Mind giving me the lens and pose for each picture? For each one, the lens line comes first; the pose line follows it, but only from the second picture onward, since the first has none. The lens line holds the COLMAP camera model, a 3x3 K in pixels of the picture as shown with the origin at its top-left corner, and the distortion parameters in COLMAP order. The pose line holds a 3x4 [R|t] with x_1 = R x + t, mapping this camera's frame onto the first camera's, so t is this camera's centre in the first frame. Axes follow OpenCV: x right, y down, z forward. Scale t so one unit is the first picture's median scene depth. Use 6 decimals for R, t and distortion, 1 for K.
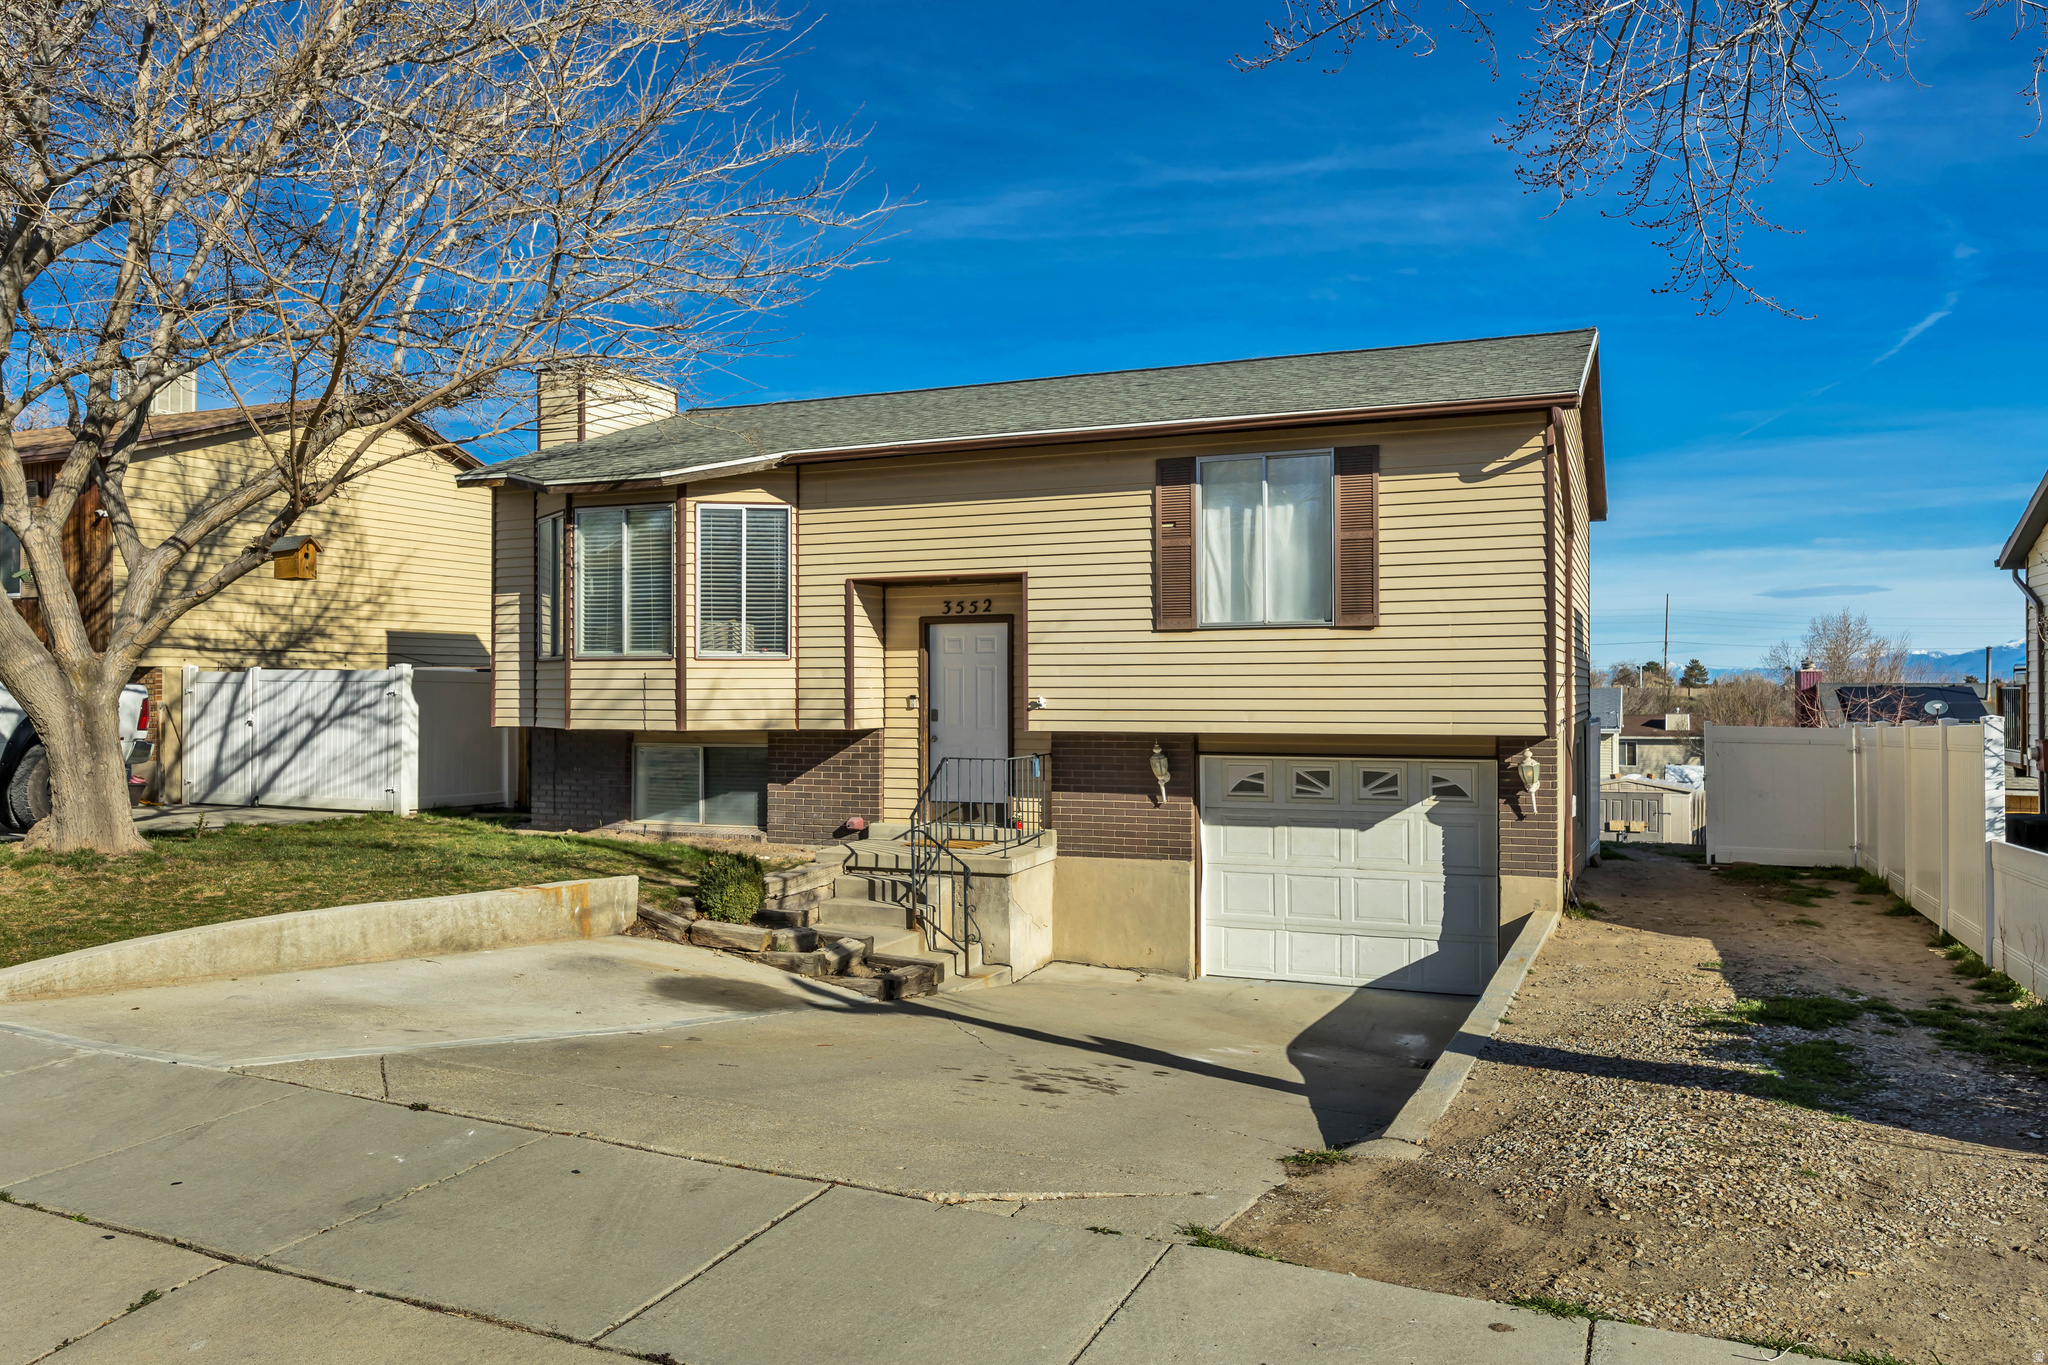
lens RADIAL K [[1311.3, 0, 1024.0], [0, 1311.3, 682.5], [0, 0, 1]] dist [-0.003328, -0.001281]
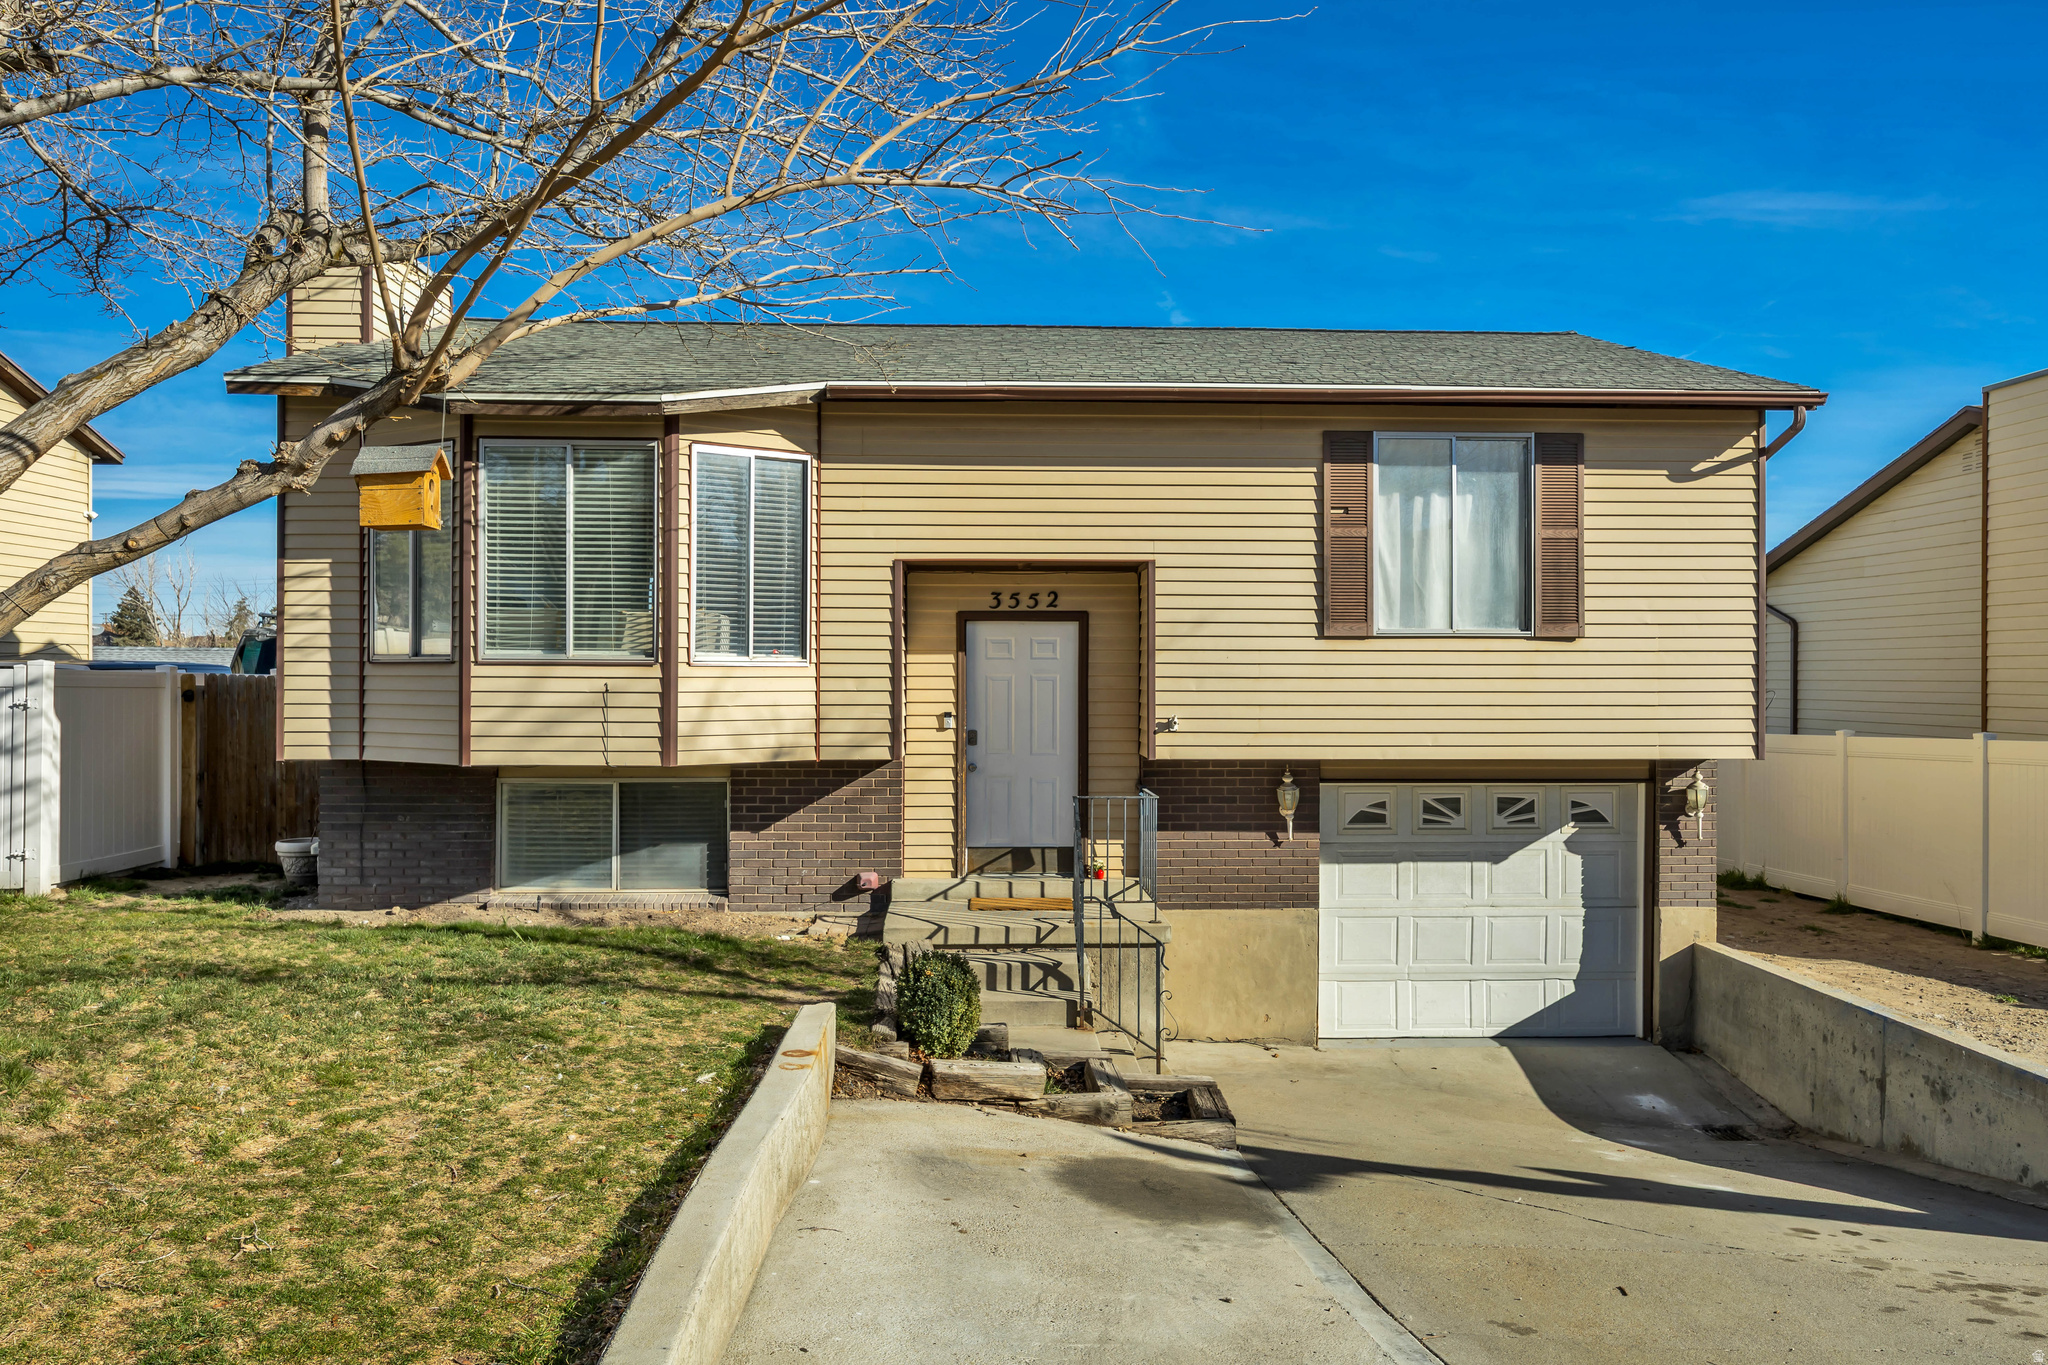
lens RADIAL K [[1311.3, 0, 1024.0], [0, 1311.3, 682.5], [0, 0, 1]] dist [-0.003328, -0.001281]
pose [[0.920997, 0.002343, 0.389563, -0.376616], [-0.005749, 0.999955, 0.007576, -0.015148], [-0.389528, -0.009217, 0.920969, 0.291699]]
